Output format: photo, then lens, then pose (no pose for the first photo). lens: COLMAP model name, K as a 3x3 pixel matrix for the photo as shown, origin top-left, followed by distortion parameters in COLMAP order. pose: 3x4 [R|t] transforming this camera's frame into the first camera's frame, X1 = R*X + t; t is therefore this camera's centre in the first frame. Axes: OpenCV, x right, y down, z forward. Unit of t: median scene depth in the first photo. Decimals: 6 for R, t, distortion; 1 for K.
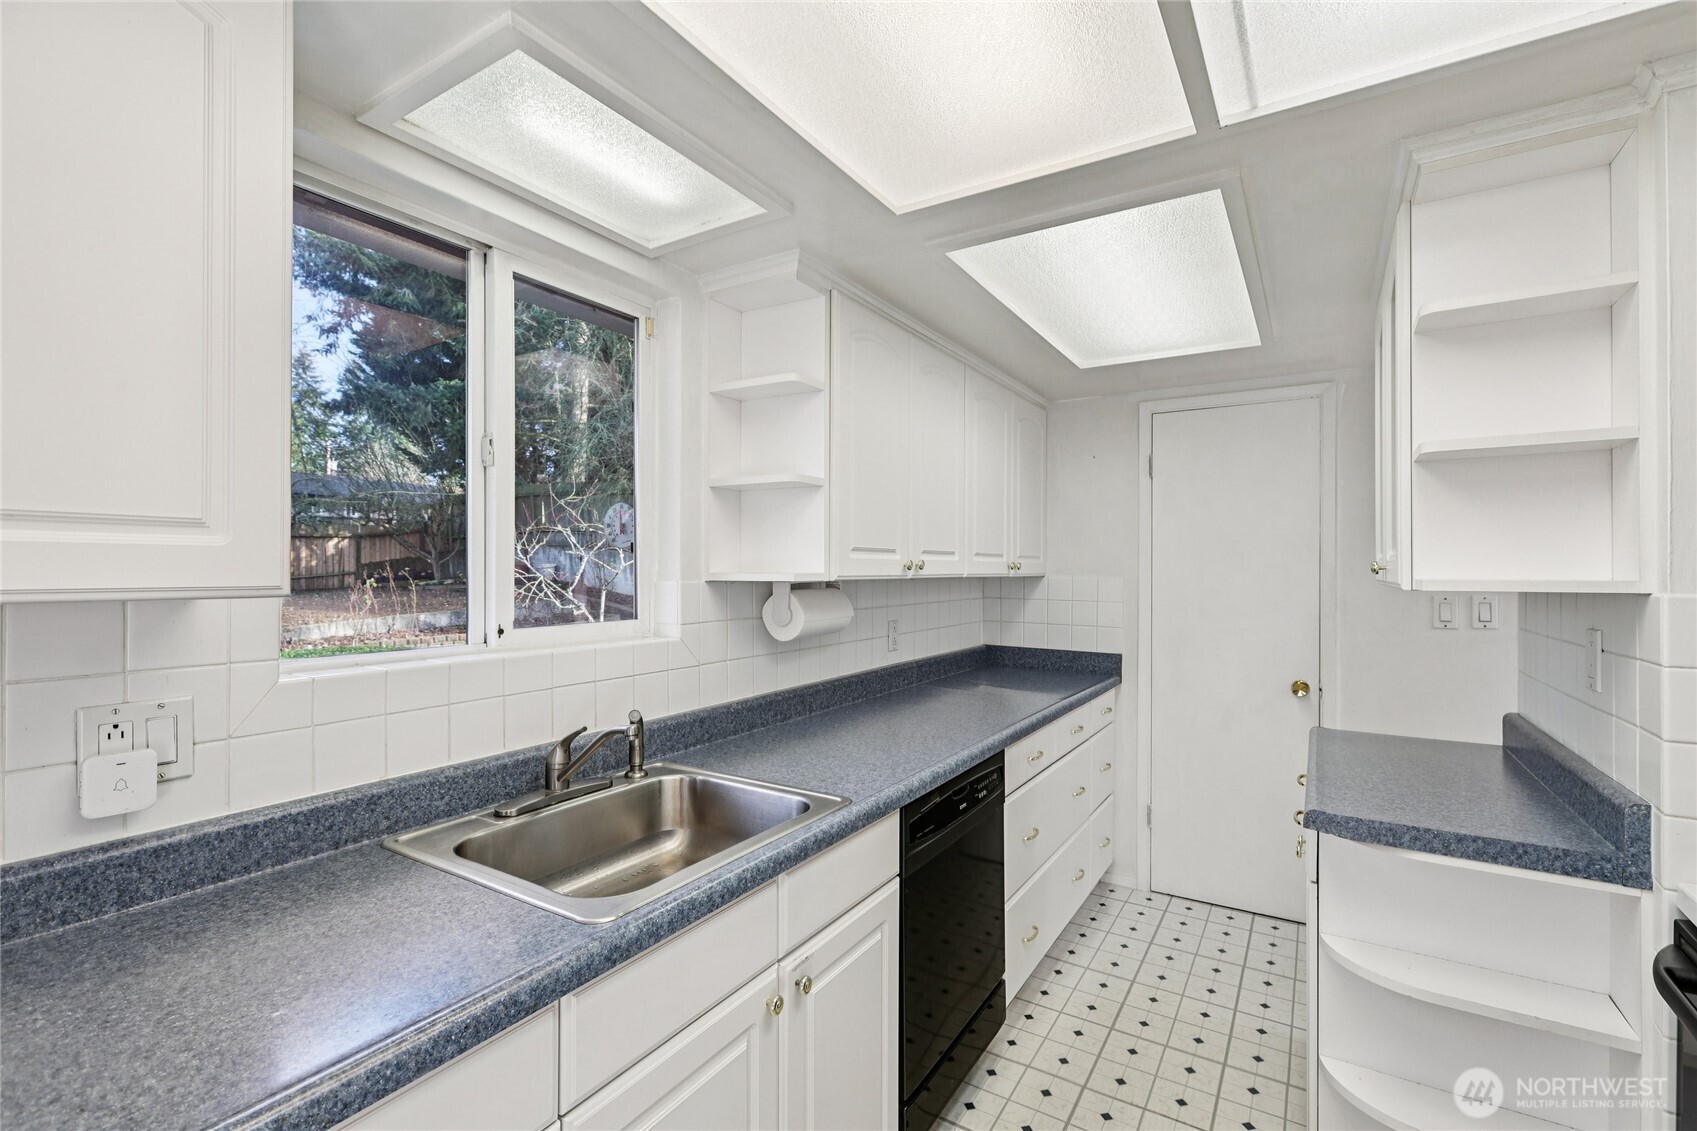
lens RADIAL K [[769.9, 0, 842.6], [0, 769.9, 567.6], [0, 0, 1]] dist [0.001938, -0.000652]
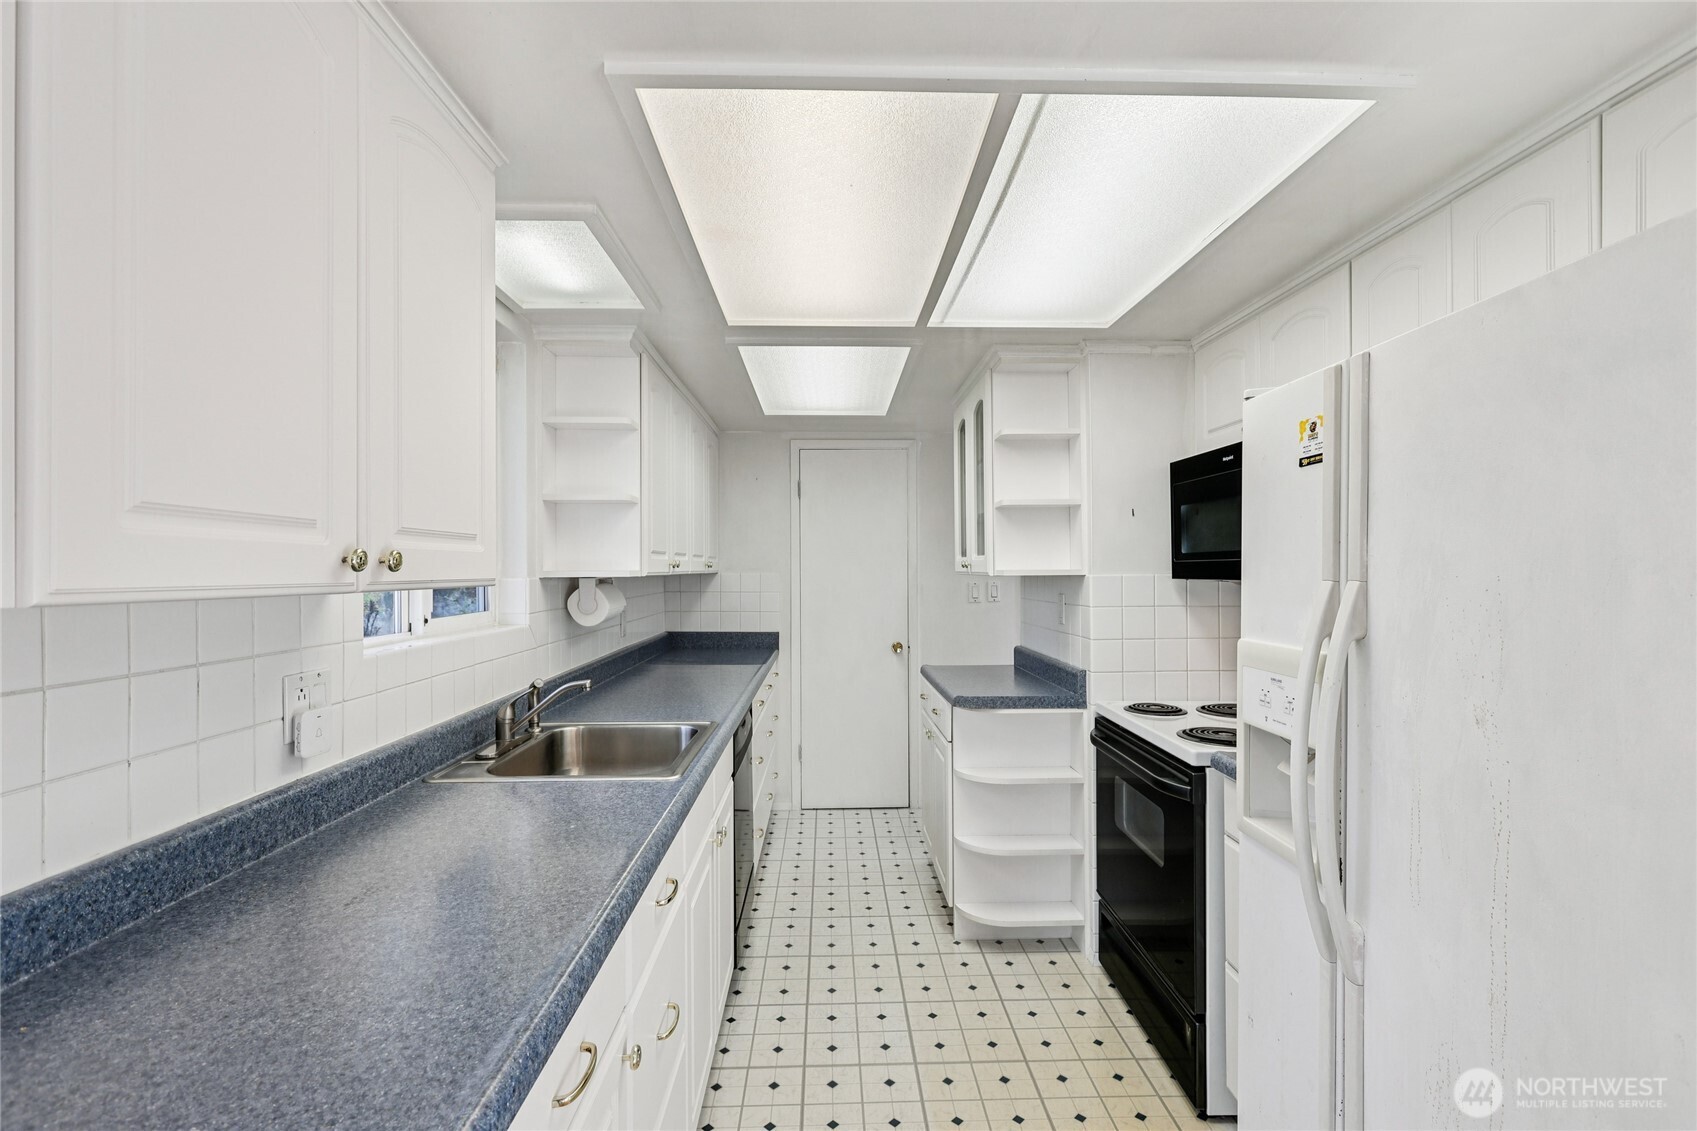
lens RADIAL K [[843.6, 0, 848.7], [0, 843.6, 562.1], [0, 0, 1]] dist [-0.004756, 0.000016]
pose [[0.824551, -0.002780, 0.565780, -0.559480], [0.006237, 0.999972, -0.004177, 0.001292], [-0.565753, 0.006973, 0.824545, -0.389312]]
